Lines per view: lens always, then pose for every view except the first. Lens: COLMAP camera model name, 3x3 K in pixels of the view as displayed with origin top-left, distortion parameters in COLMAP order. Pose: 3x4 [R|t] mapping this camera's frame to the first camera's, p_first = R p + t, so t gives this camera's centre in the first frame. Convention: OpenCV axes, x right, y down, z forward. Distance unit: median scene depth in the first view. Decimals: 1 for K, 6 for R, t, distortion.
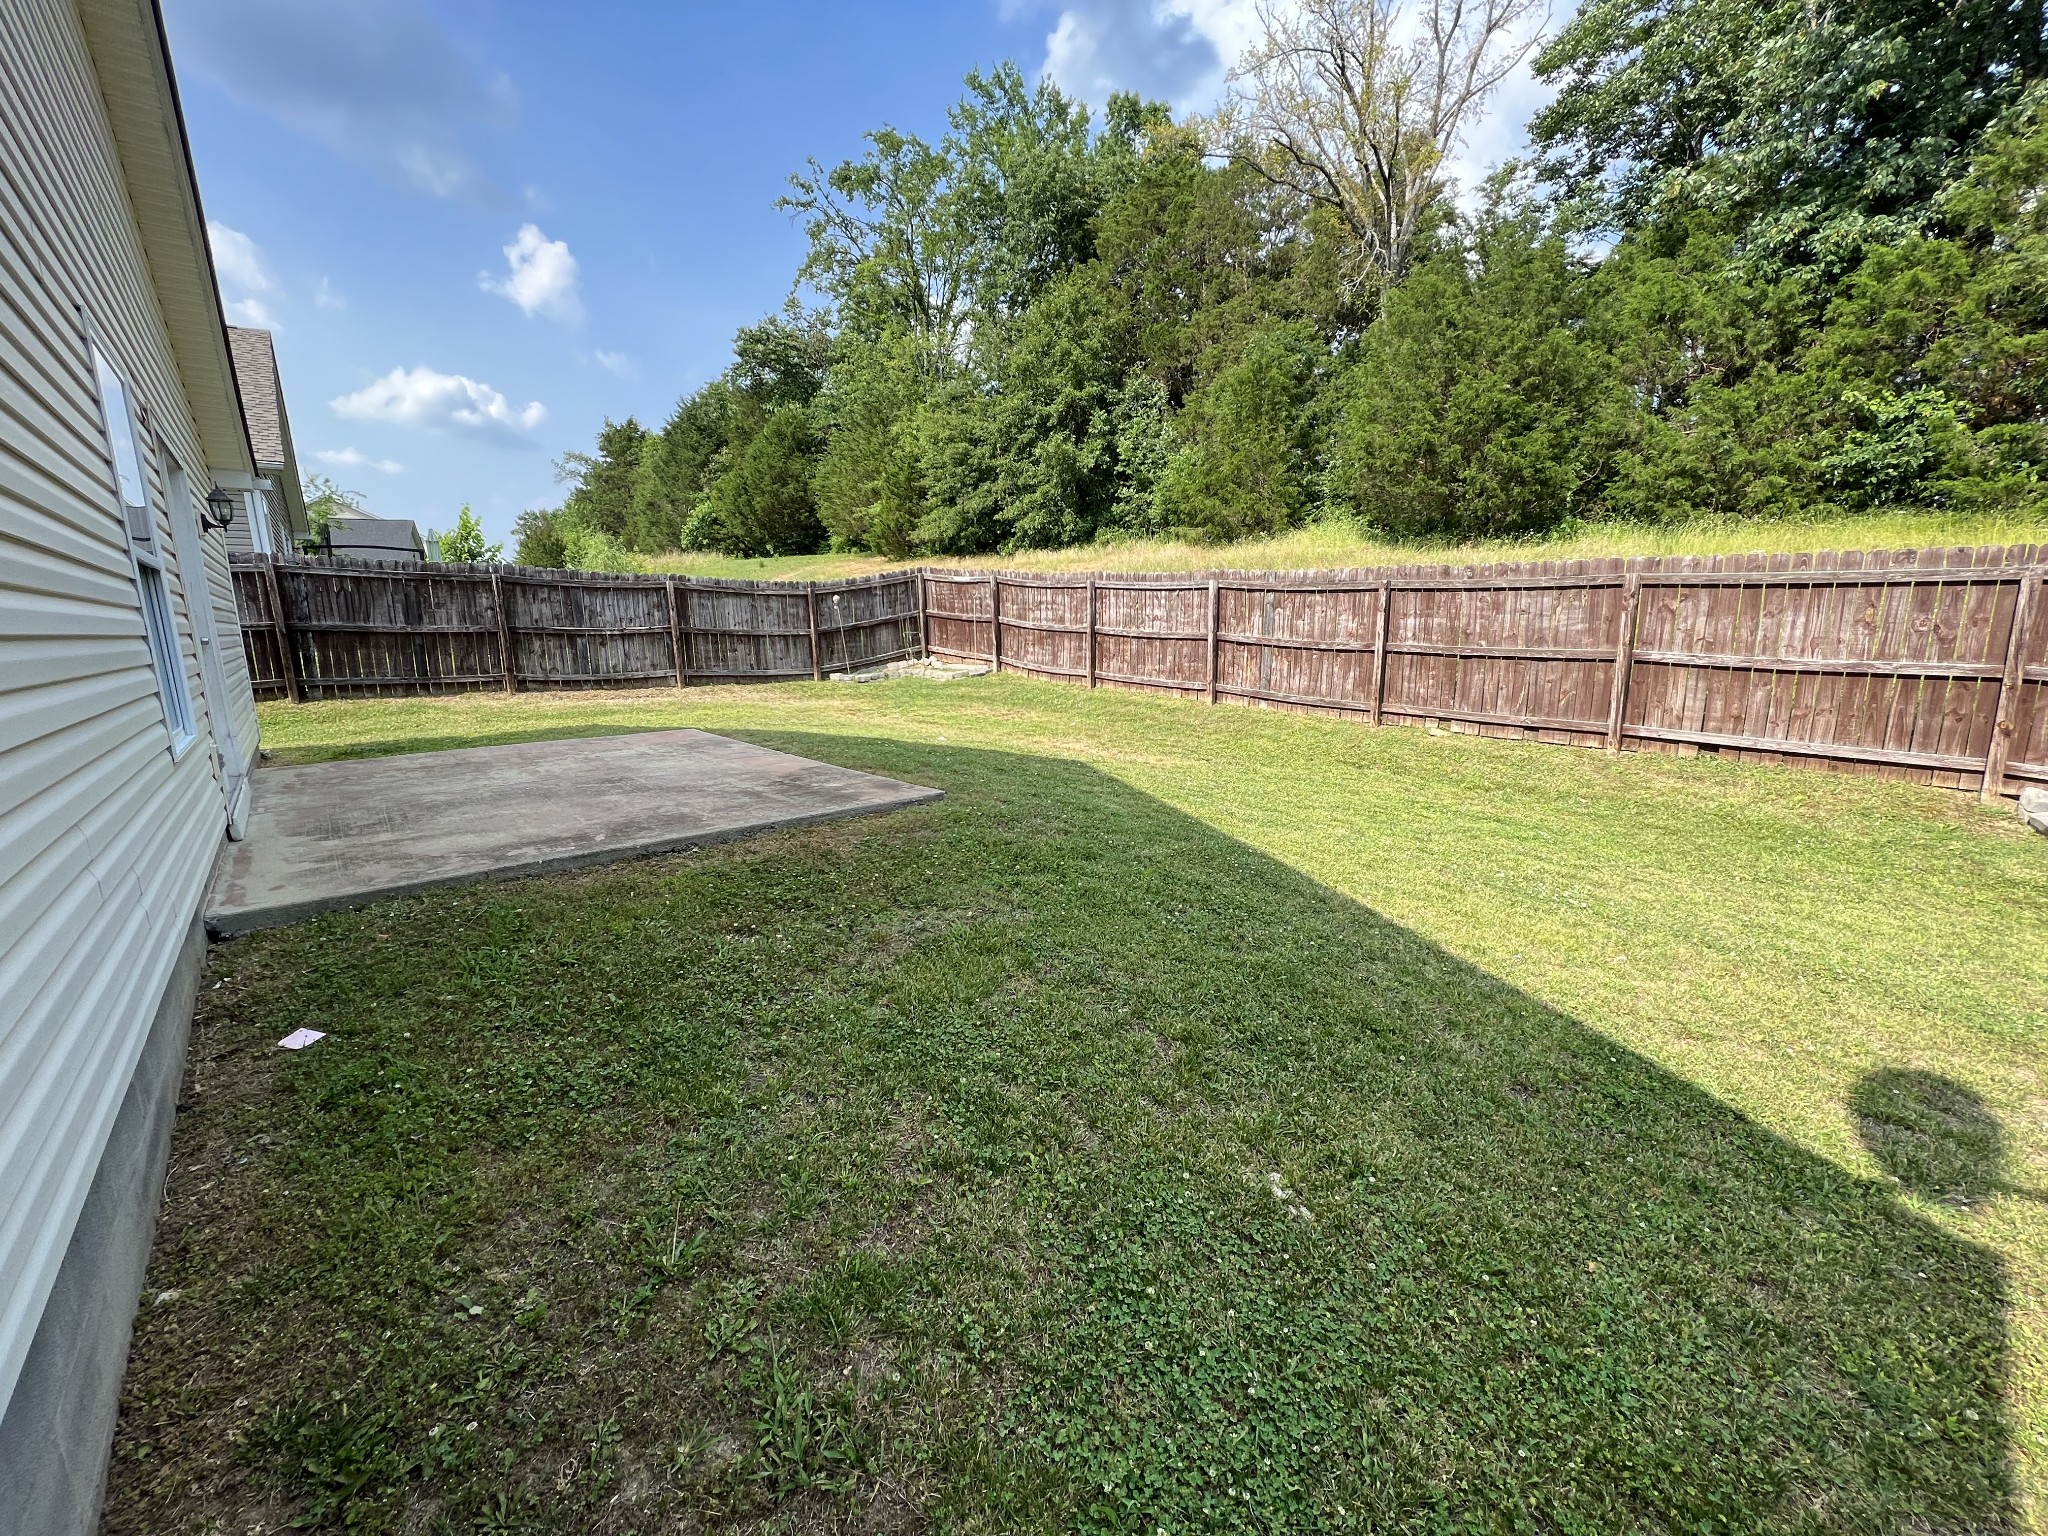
lens RADIAL K [[812.4, 0, 1021.4], [0, 812.4, 773.5], [0, 0, 1]] dist [-0.001130, -0.000086]
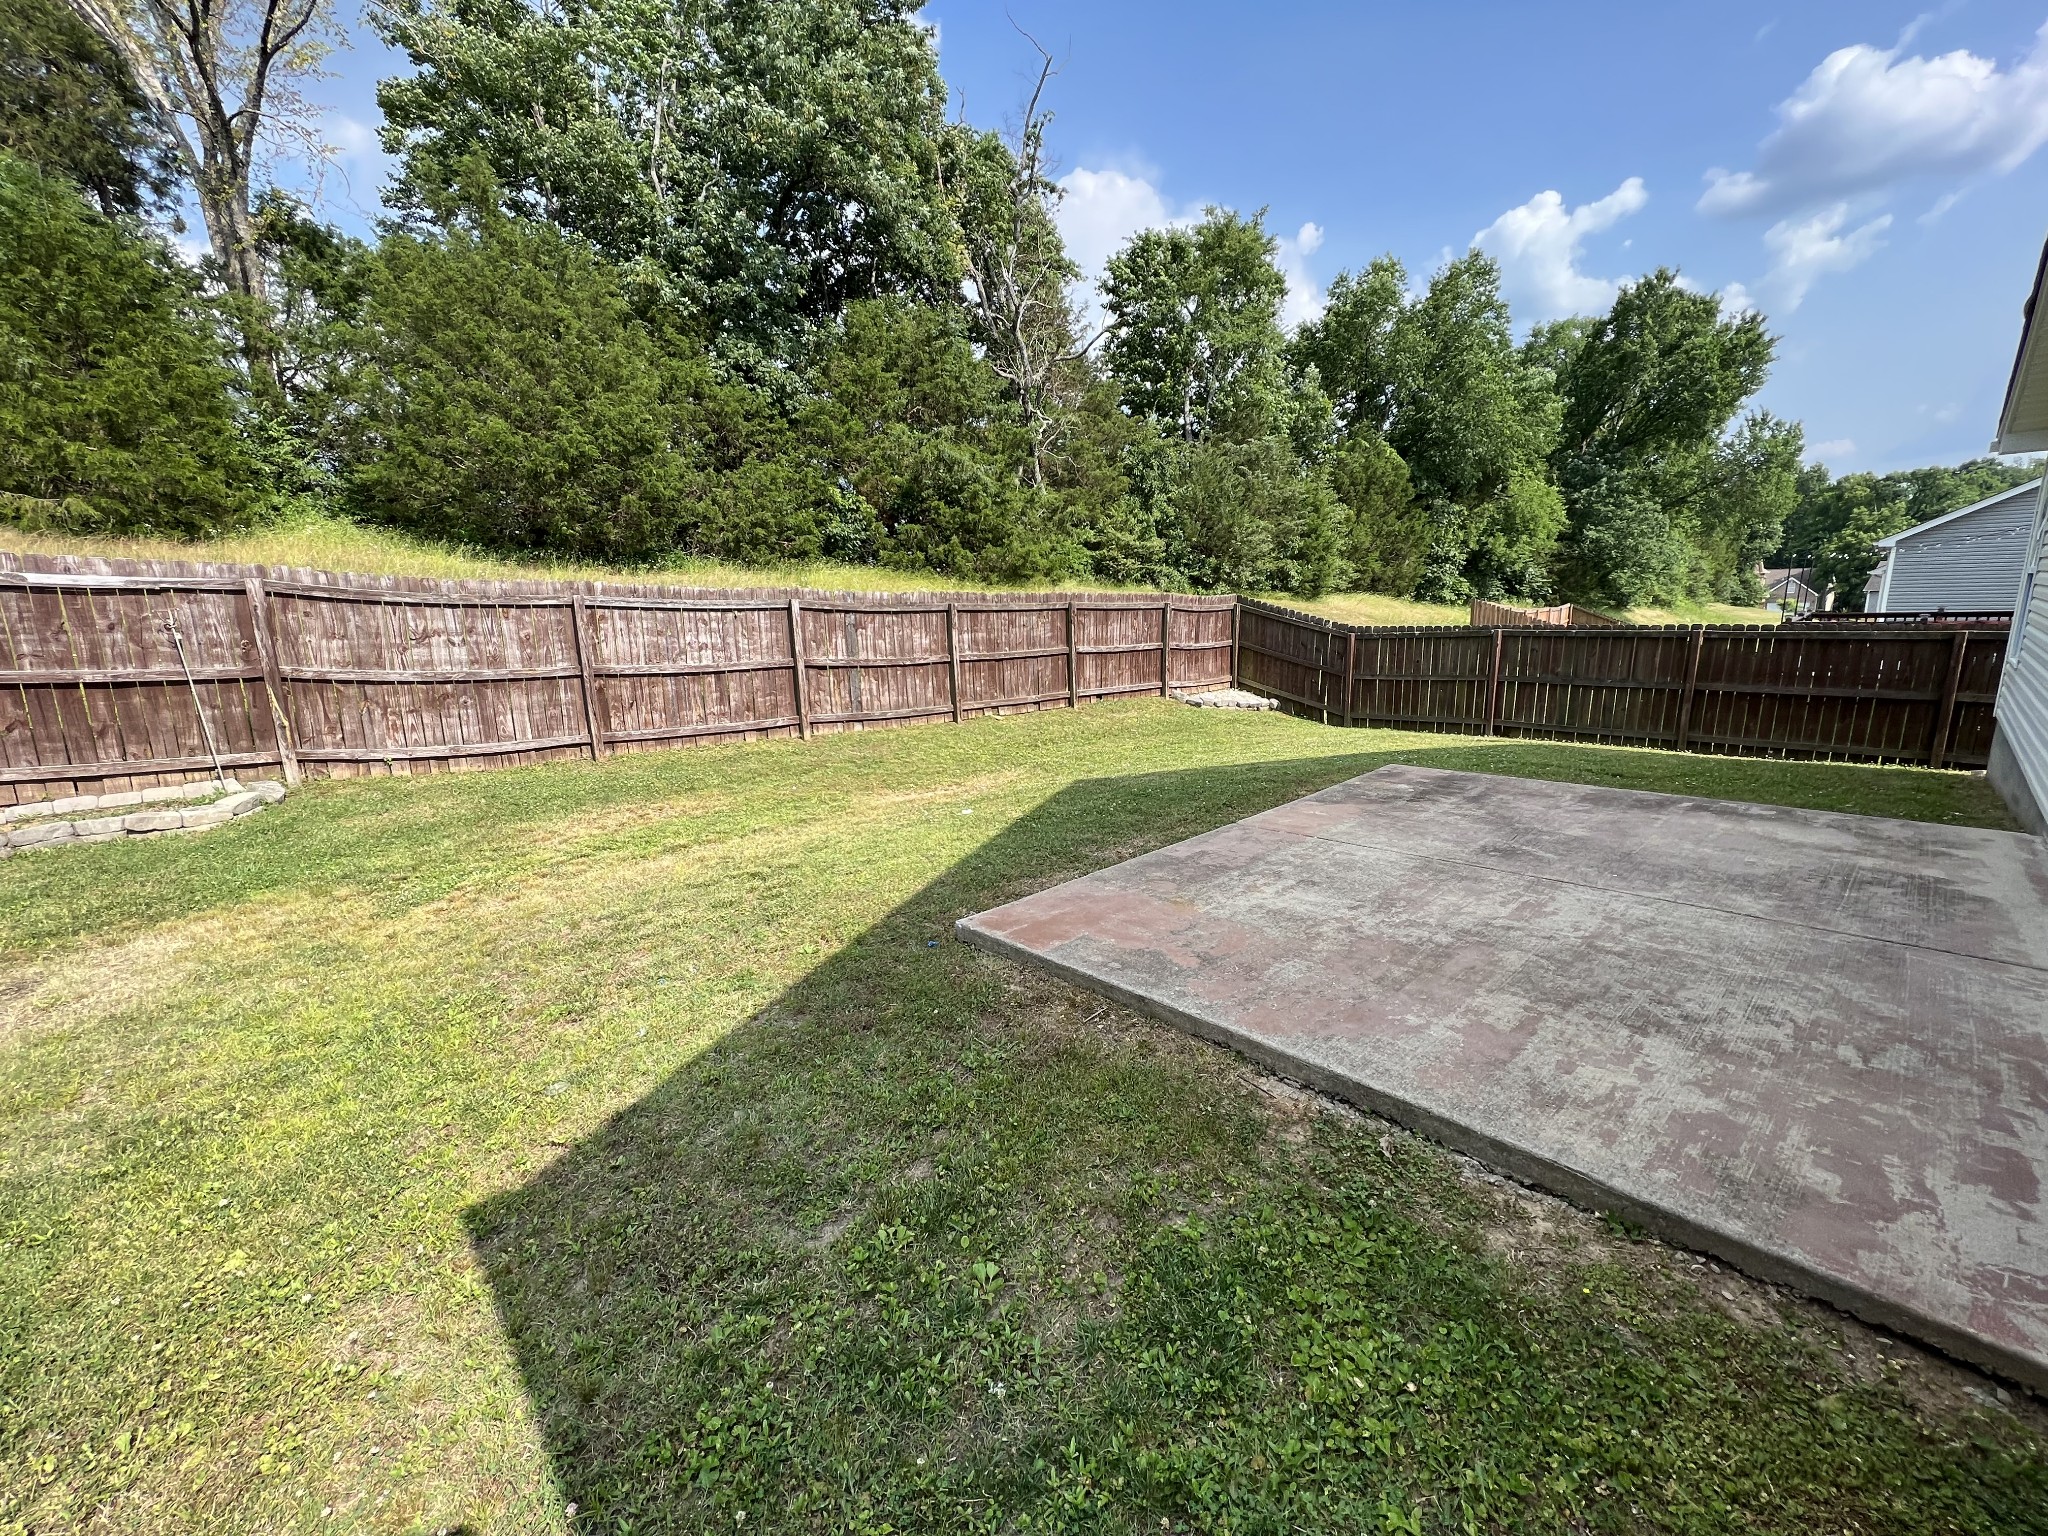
lens RADIAL K [[812.4, 0, 1022.5], [0, 812.4, 767.2], [0, 0, 1]] dist [-0.001130, -0.000086]
pose [[-0.030798, -0.192252, 0.980862, -0.695123], [0.211429, 0.957869, 0.194384, -0.190328], [-0.976908, 0.213369, 0.011147, 0.819950]]
